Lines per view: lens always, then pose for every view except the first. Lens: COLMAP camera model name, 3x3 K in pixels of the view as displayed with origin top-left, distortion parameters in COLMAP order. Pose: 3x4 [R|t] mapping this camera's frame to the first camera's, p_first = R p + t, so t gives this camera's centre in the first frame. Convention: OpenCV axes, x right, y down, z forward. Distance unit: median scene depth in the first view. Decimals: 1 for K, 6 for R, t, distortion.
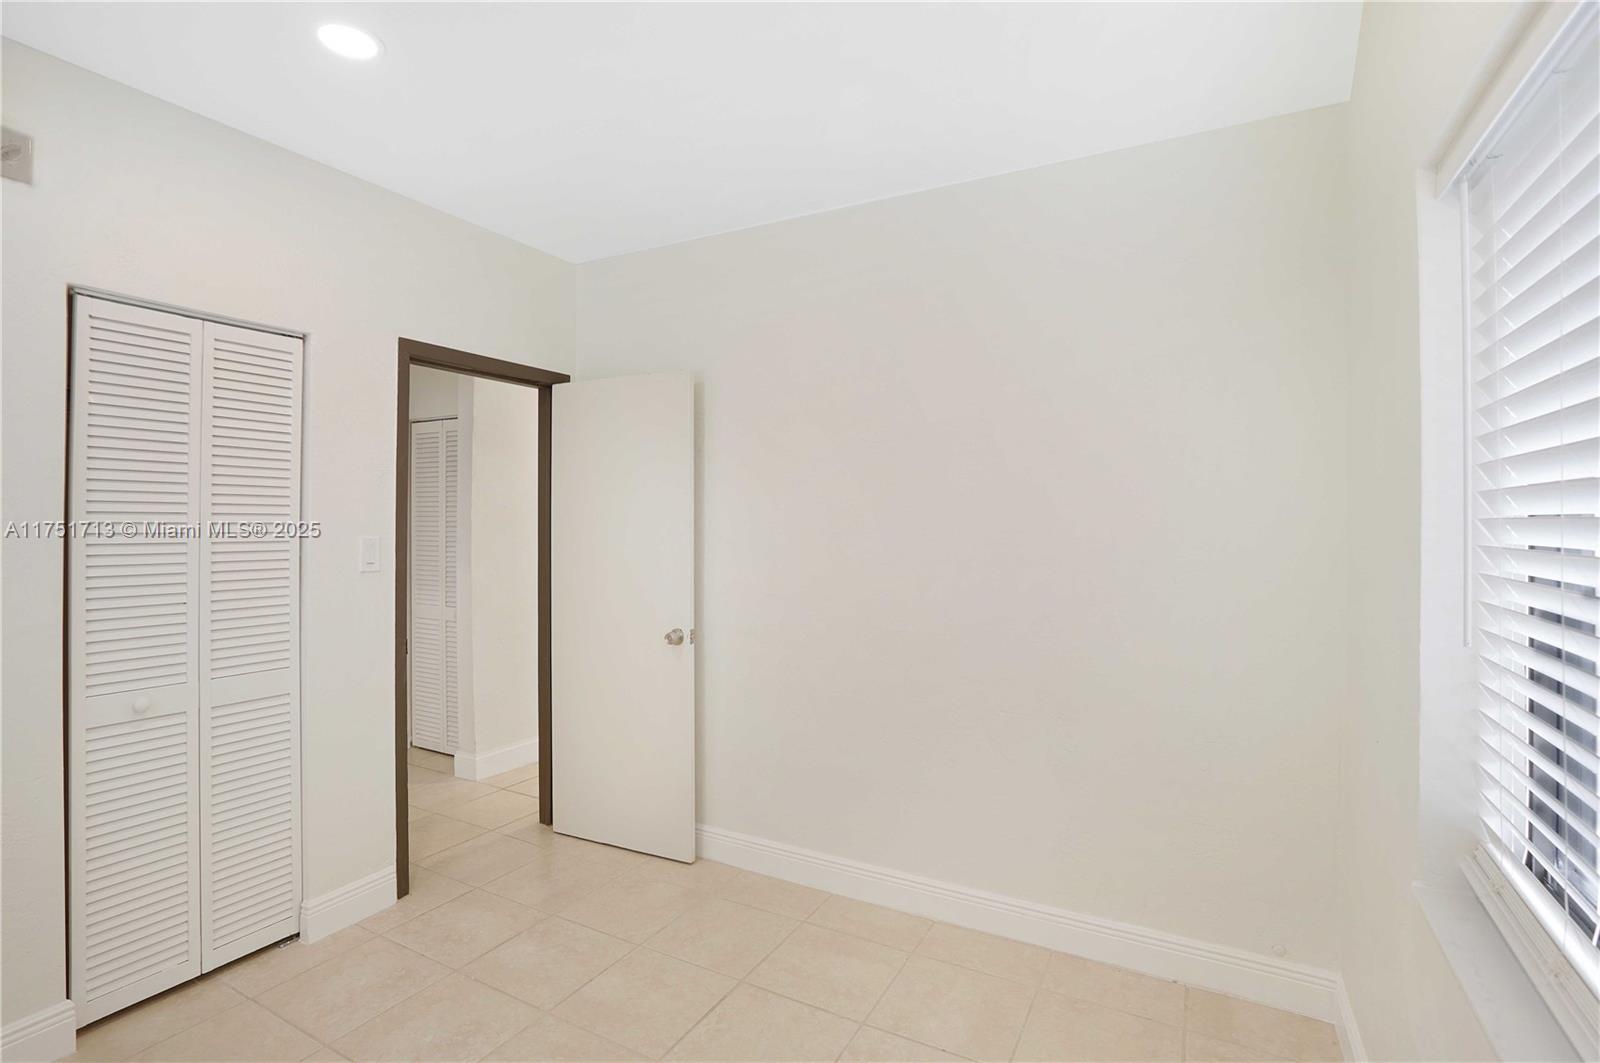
lens RADIAL K [[764.6, 0, 794.0], [0, 764.6, 527.3], [0, 0, 1]] dist [-0.066841, 0.023214]
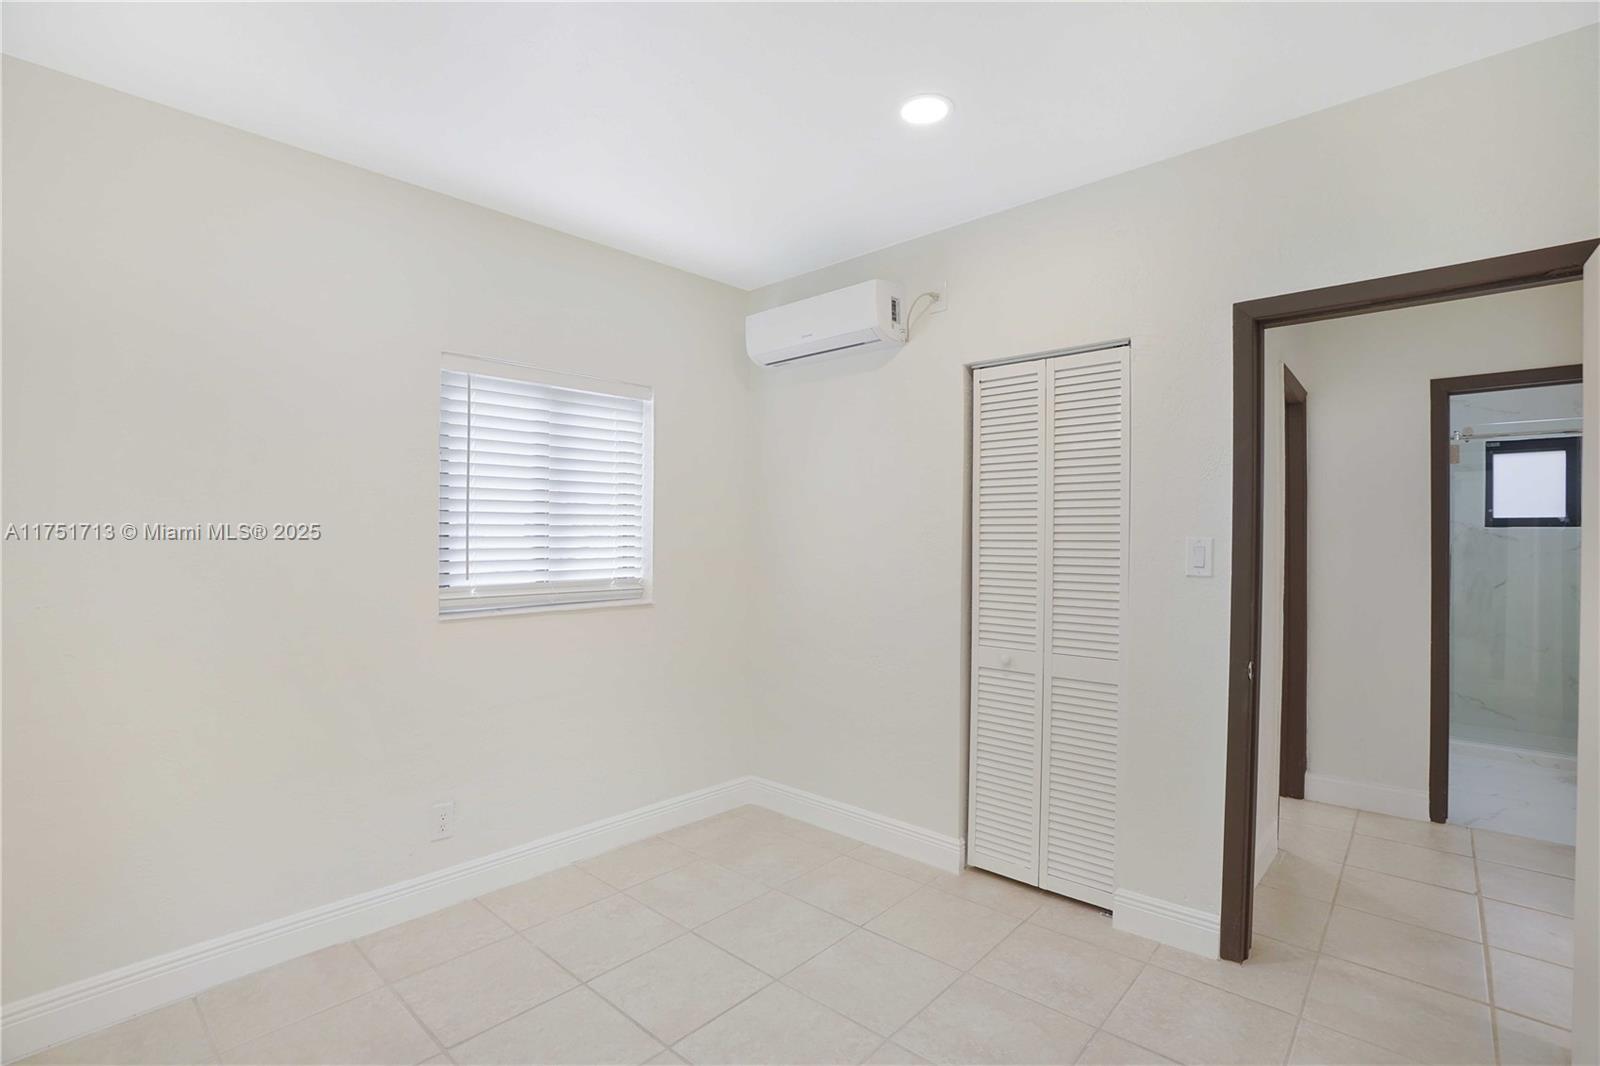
lens RADIAL K [[764.6, 0, 794.0], [0, 764.6, 528.8], [0, 0, 1]] dist [-0.066841, 0.023214]
pose [[-0.244055, 0.000929, -0.969761, 0.516981], [0.003318, 0.999994, 0.000123, 0.000593], [0.969756, -0.003188, -0.244057, 0.892223]]
